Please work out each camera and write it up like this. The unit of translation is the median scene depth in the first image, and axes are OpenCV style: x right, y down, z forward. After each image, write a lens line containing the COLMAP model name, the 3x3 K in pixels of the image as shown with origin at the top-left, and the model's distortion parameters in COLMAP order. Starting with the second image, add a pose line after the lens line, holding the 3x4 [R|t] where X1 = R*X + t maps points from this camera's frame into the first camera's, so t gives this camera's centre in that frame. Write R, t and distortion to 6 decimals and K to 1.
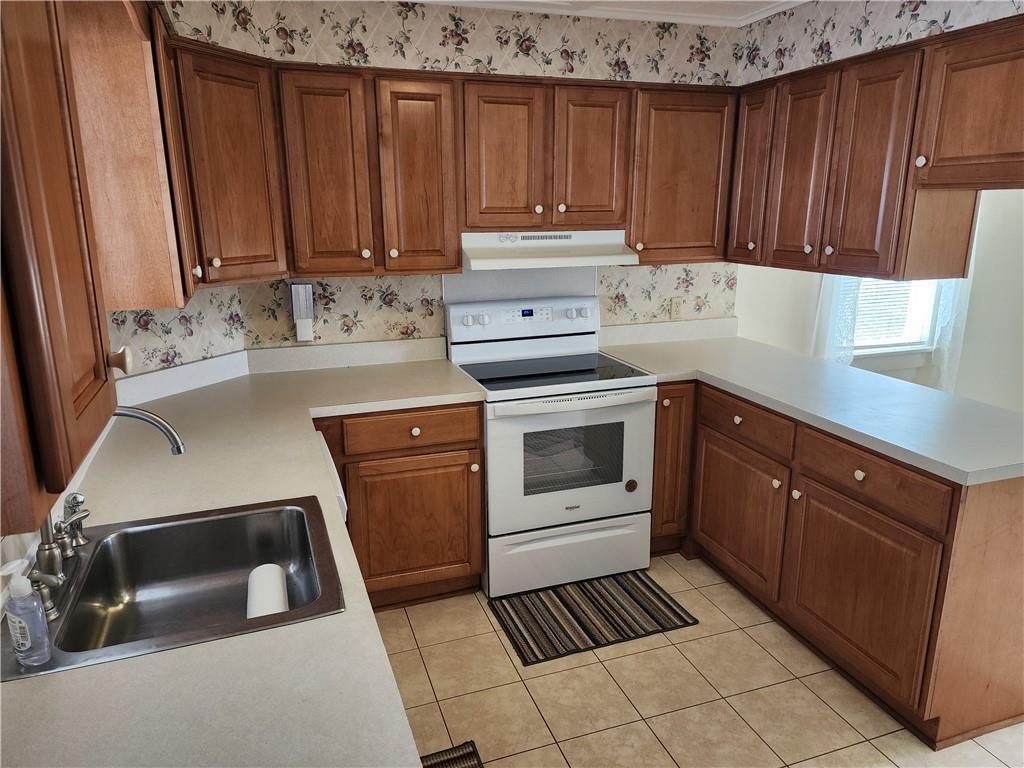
lens RADIAL K [[678.9, 0, 508.7], [0, 678.9, 384.9], [0, 0, 1]] dist [0.063298, -0.046797]
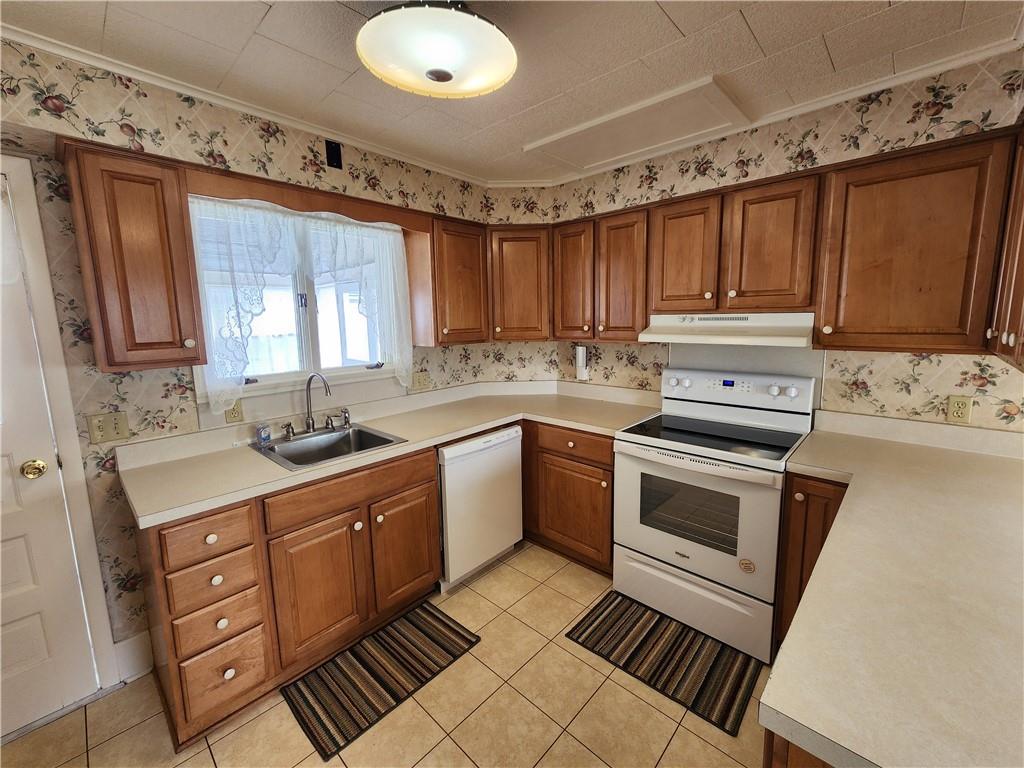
lens RADIAL K [[418.8, 0, 513.9], [0, 418.8, 373.5], [0, 0, 1]] dist [-0.006647, 0.003016]
pose [[0.462466, 0.117072, -0.878874, 0.540653], [-0.205177, 0.978469, 0.022373, -0.071550], [0.862570, 0.169978, 0.476530, 0.382234]]
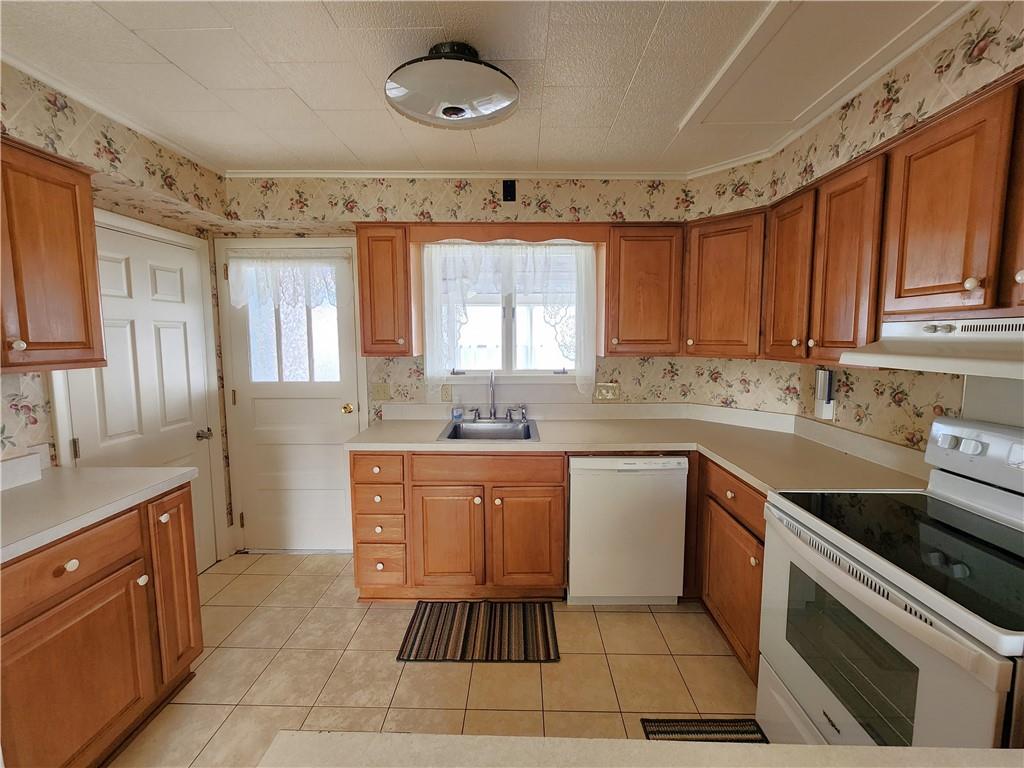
lens RADIAL K [[418.8, 0, 514.3], [0, 418.8, 373.6], [0, 0, 1]] dist [-0.006647, 0.003016]
pose [[-0.349840, 0.089926, -0.932483, 0.557144], [-0.228969, 0.956985, 0.178191, -0.149872], [0.908397, 0.275848, -0.314202, 0.755389]]
